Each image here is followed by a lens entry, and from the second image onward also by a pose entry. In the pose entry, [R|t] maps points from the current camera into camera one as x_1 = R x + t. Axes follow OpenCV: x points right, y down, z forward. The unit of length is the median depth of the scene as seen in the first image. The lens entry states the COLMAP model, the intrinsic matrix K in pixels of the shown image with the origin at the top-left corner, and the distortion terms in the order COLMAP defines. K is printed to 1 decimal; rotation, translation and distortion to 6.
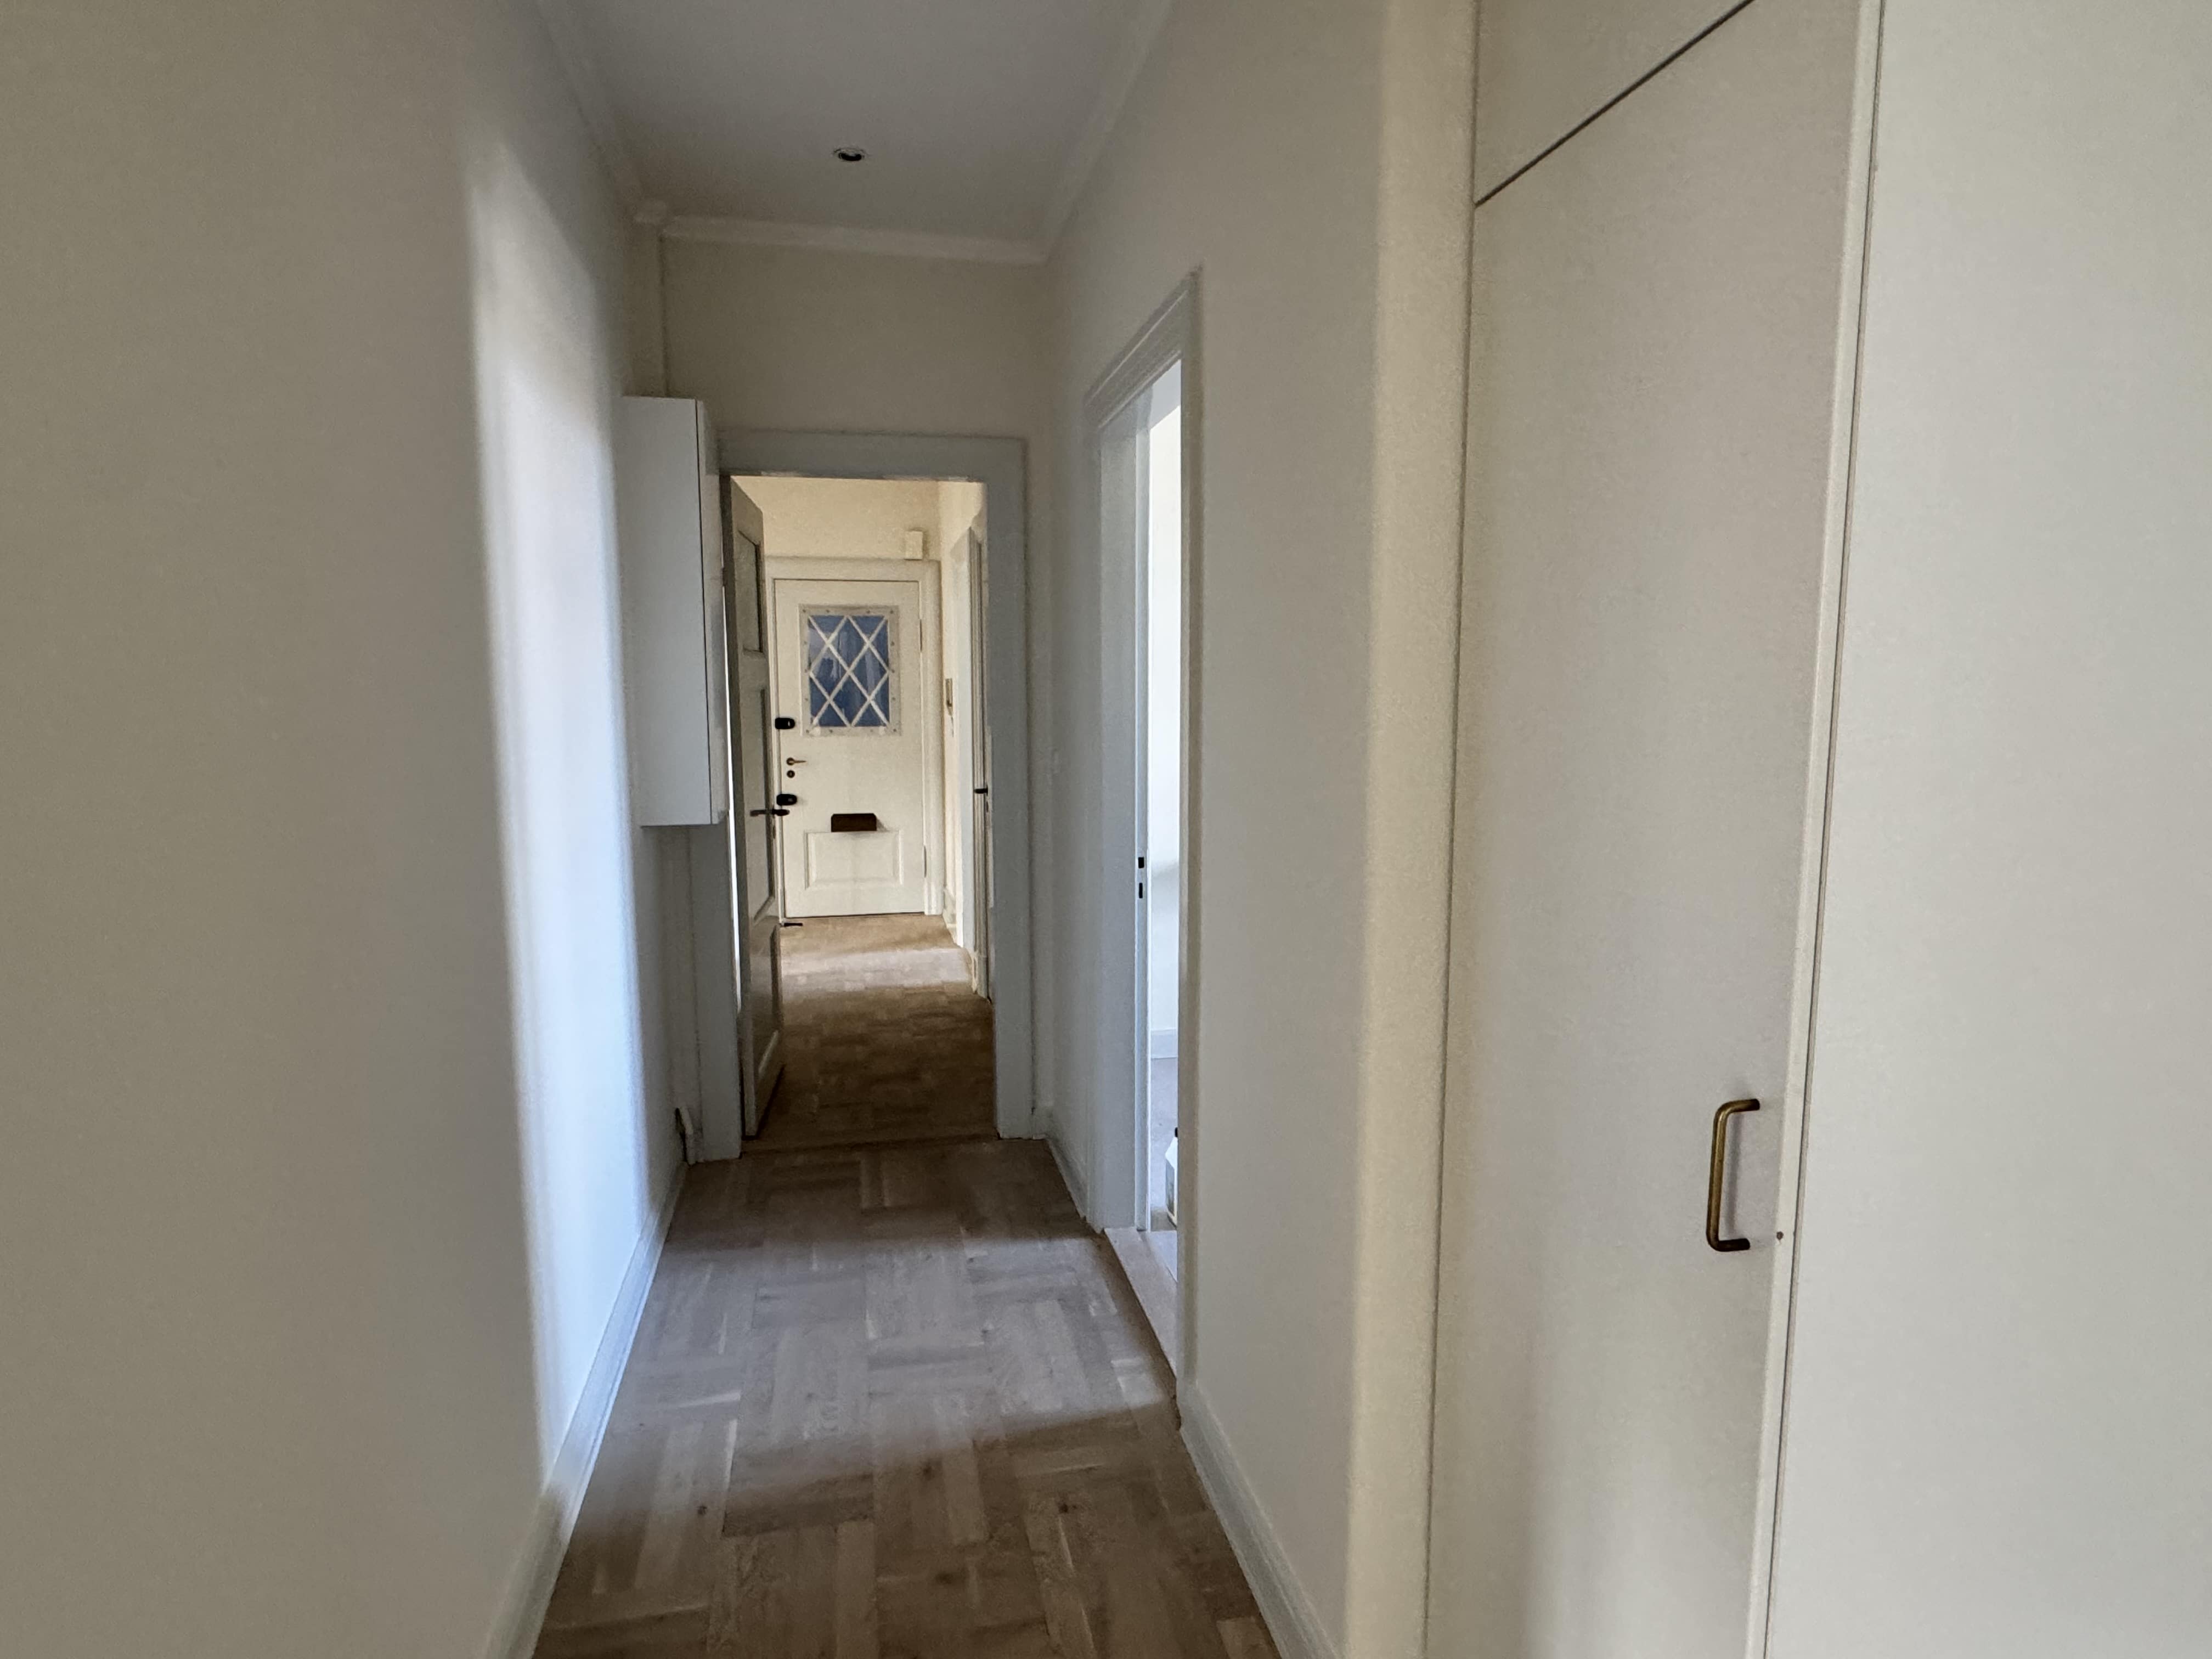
lens RADIAL K [[1217.4, 0, 1096.7], [0, 1217.4, 833.0], [0, 0, 1]] dist [-0.004647, 0.001910]
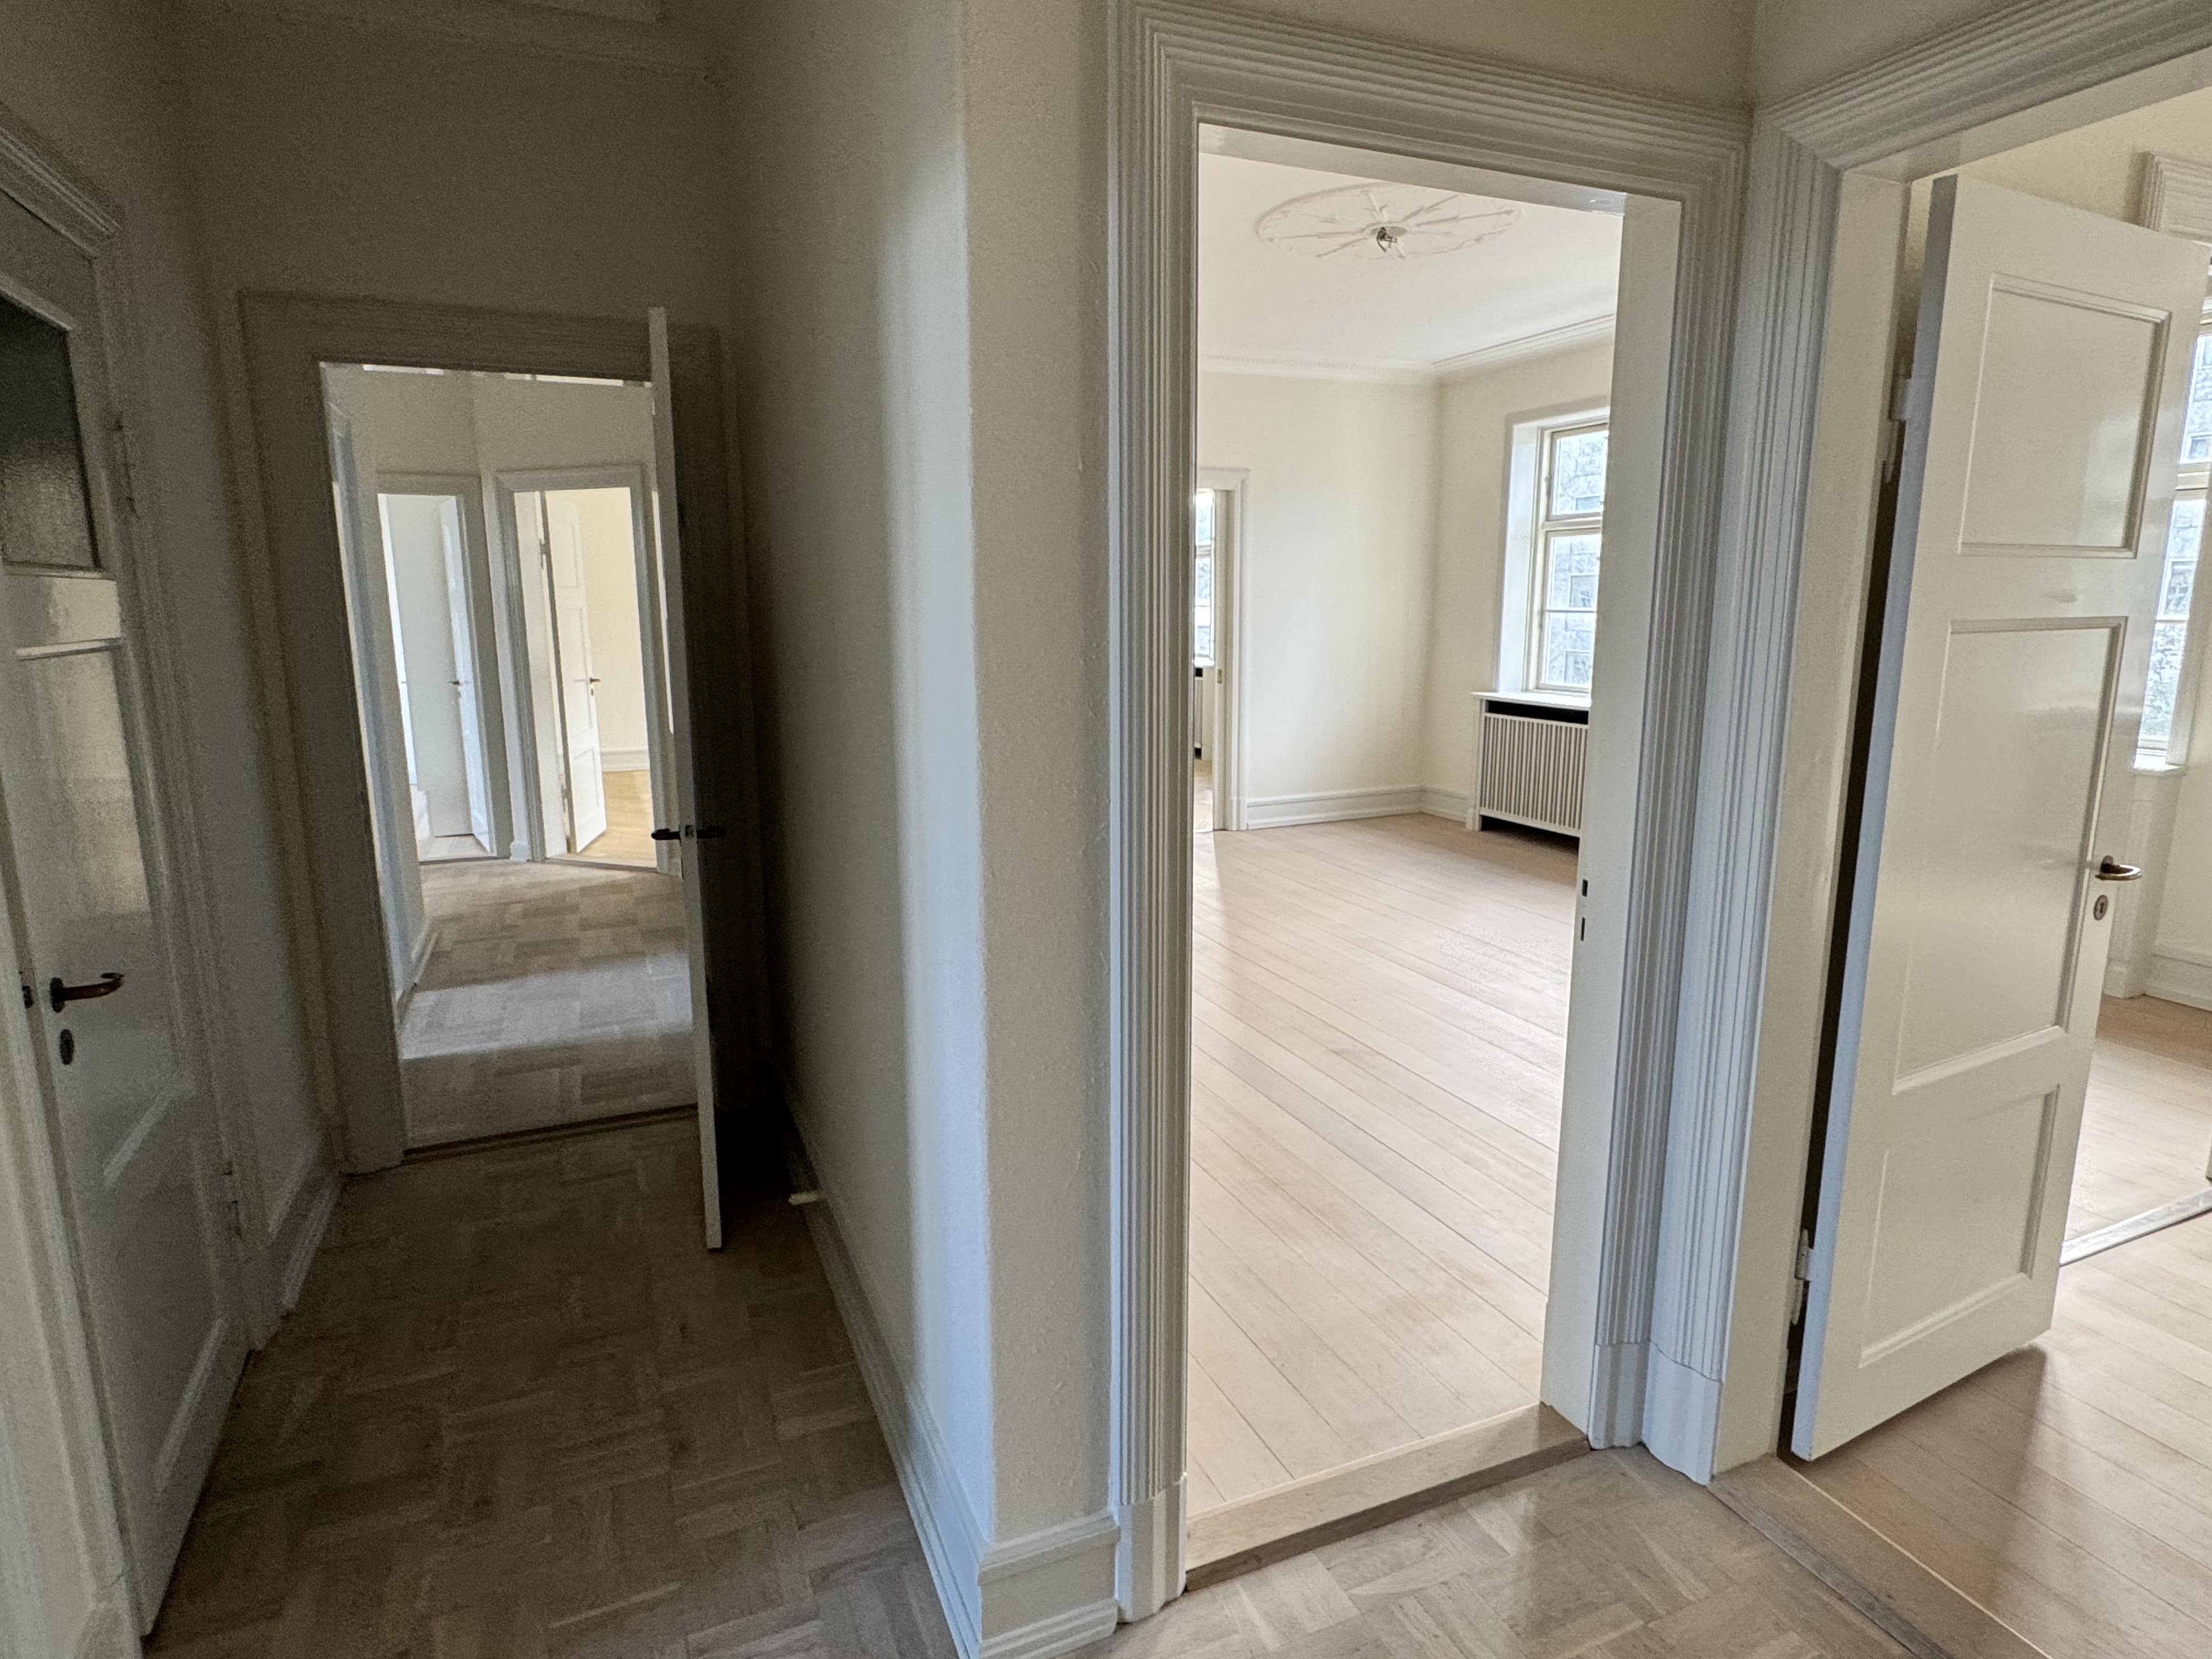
lens RADIAL K [[1217.4, 0, 1109.0], [0, 1217.4, 836.7], [0, 0, 1]] dist [-0.004647, 0.001910]
pose [[-0.979367, 0.047764, -0.196366, -0.664987], [-0.015998, 0.950295, 0.310938, -0.386641], [0.201457, 0.307664, -0.929923, 2.993894]]
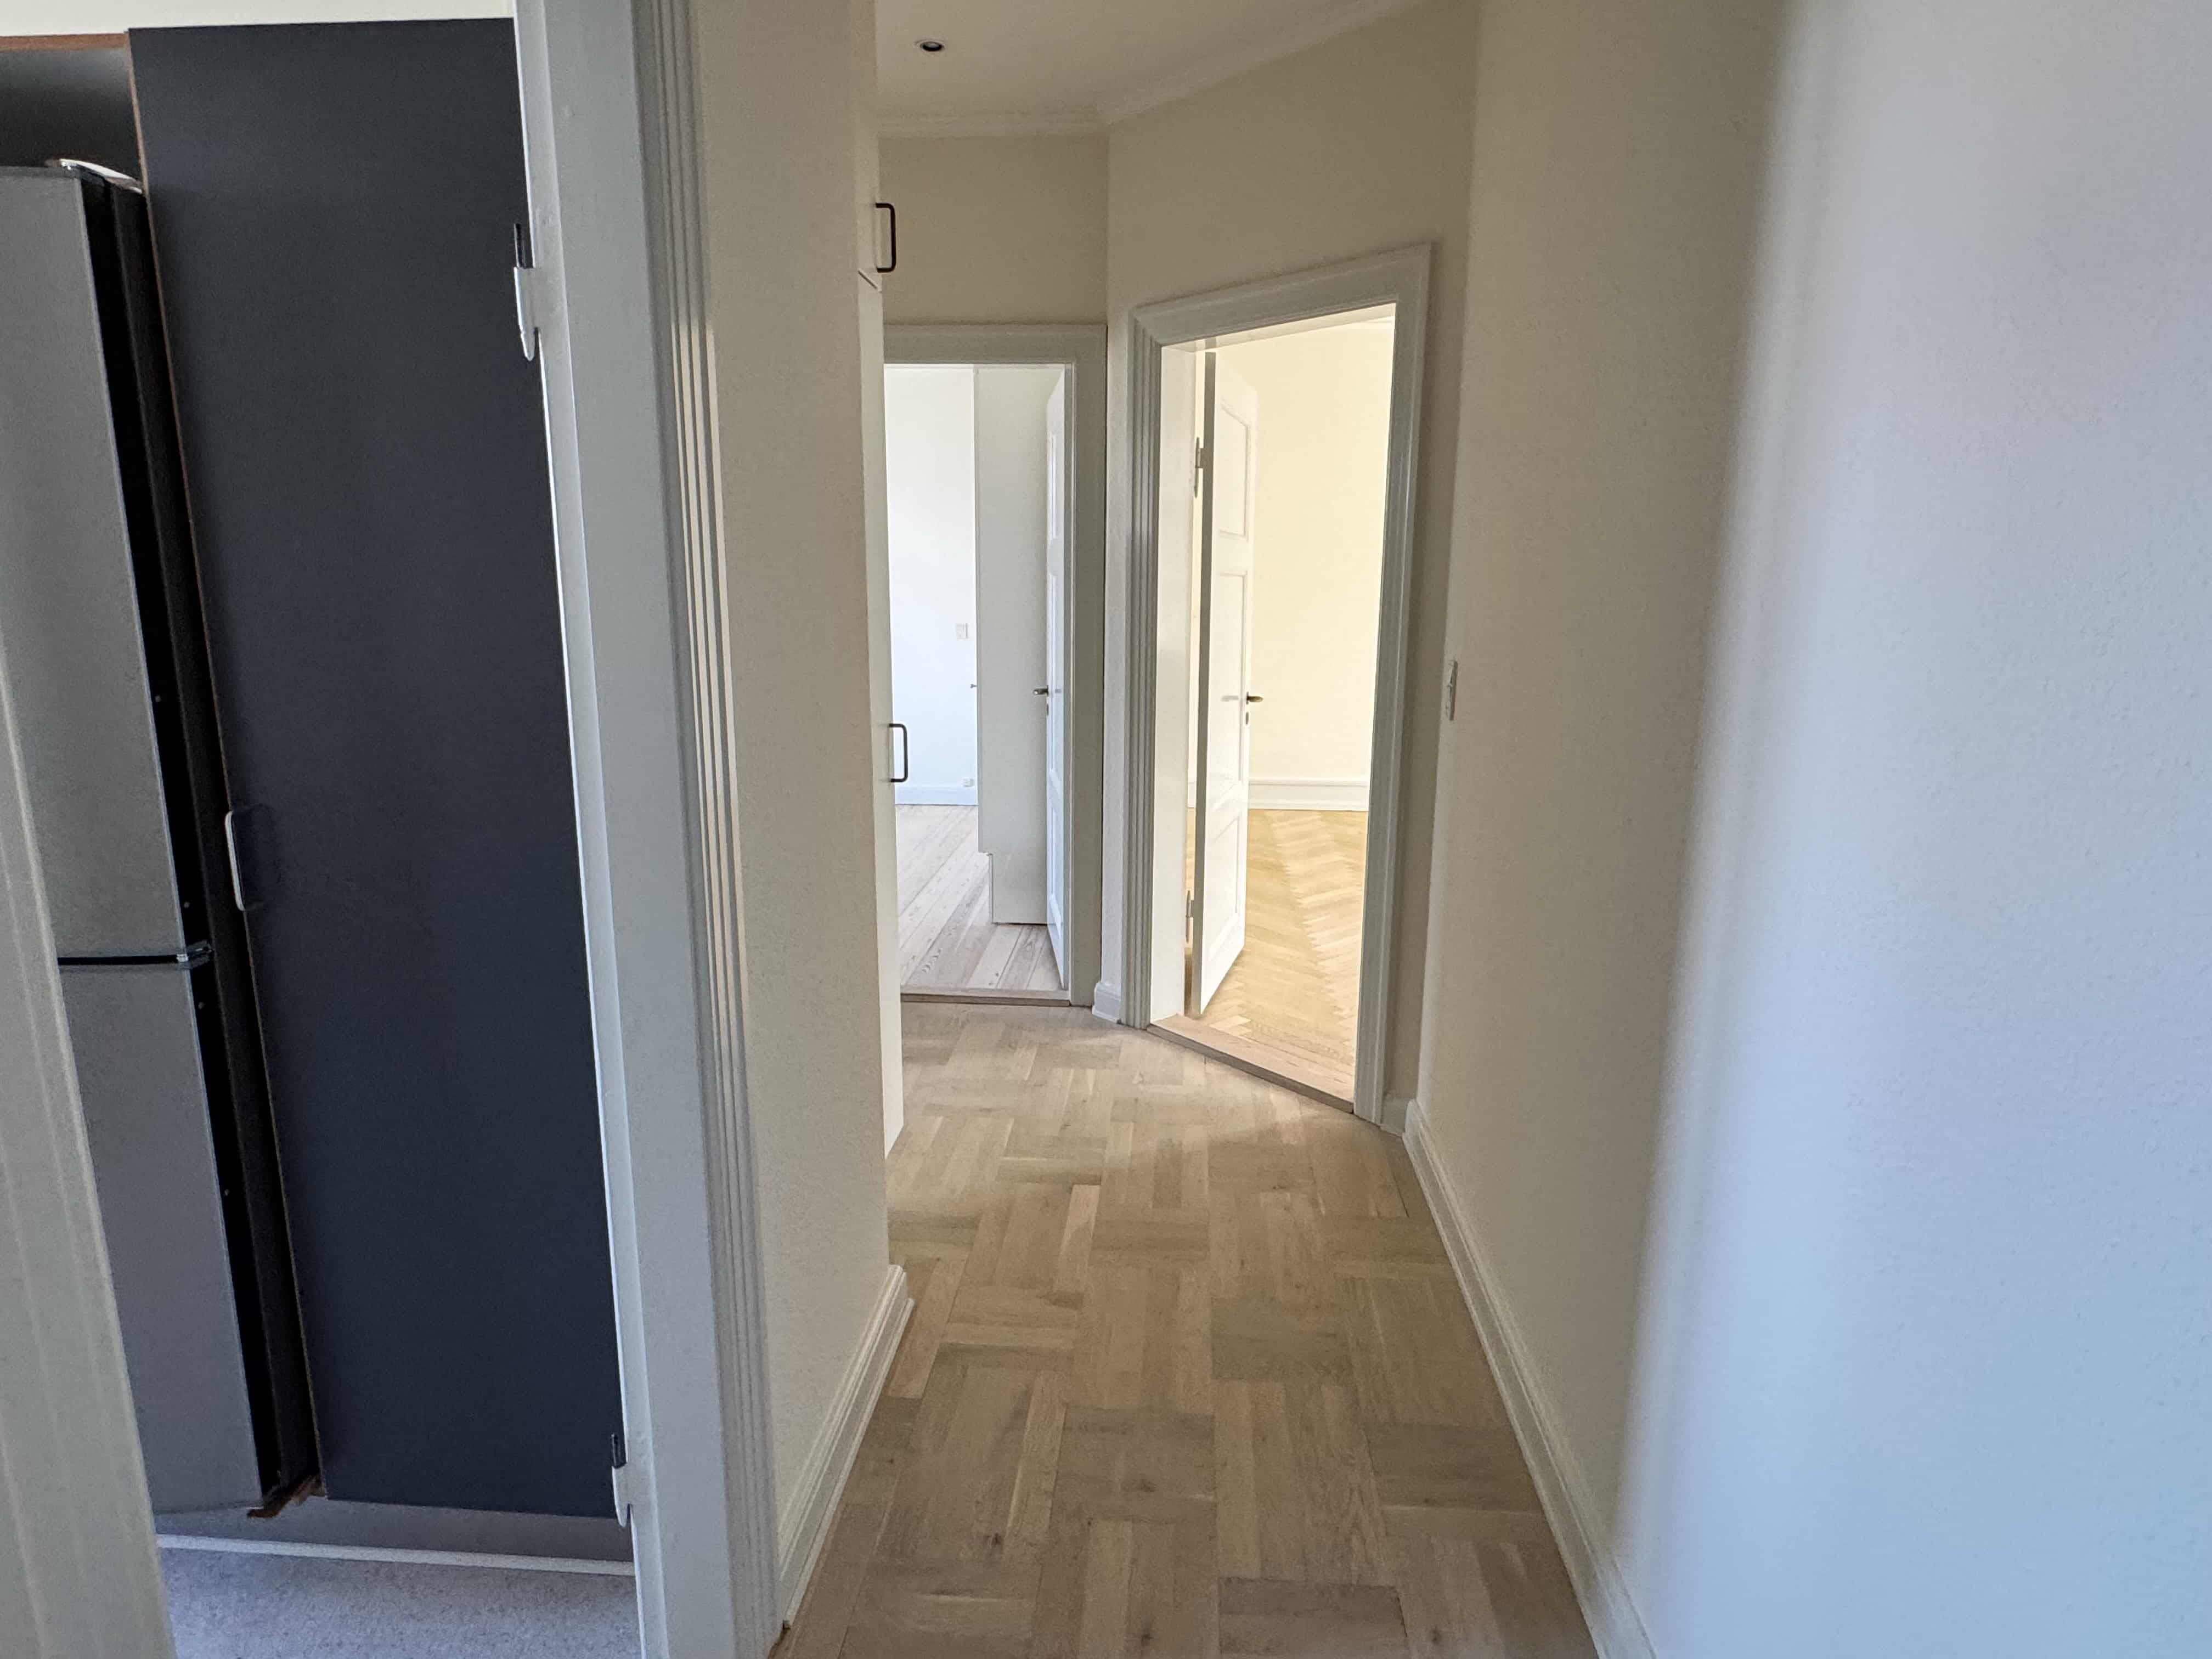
lens RADIAL K [[1217.4, 0, 1106.3], [0, 1217.4, 817.6], [0, 0, 1]] dist [-0.004647, 0.001910]
pose [[-0.963878, -0.051784, 0.261261, -0.262505], [0.032318, 0.950930, 0.307712, -0.163900], [-0.264376, 0.305041, -0.914907, 1.420167]]
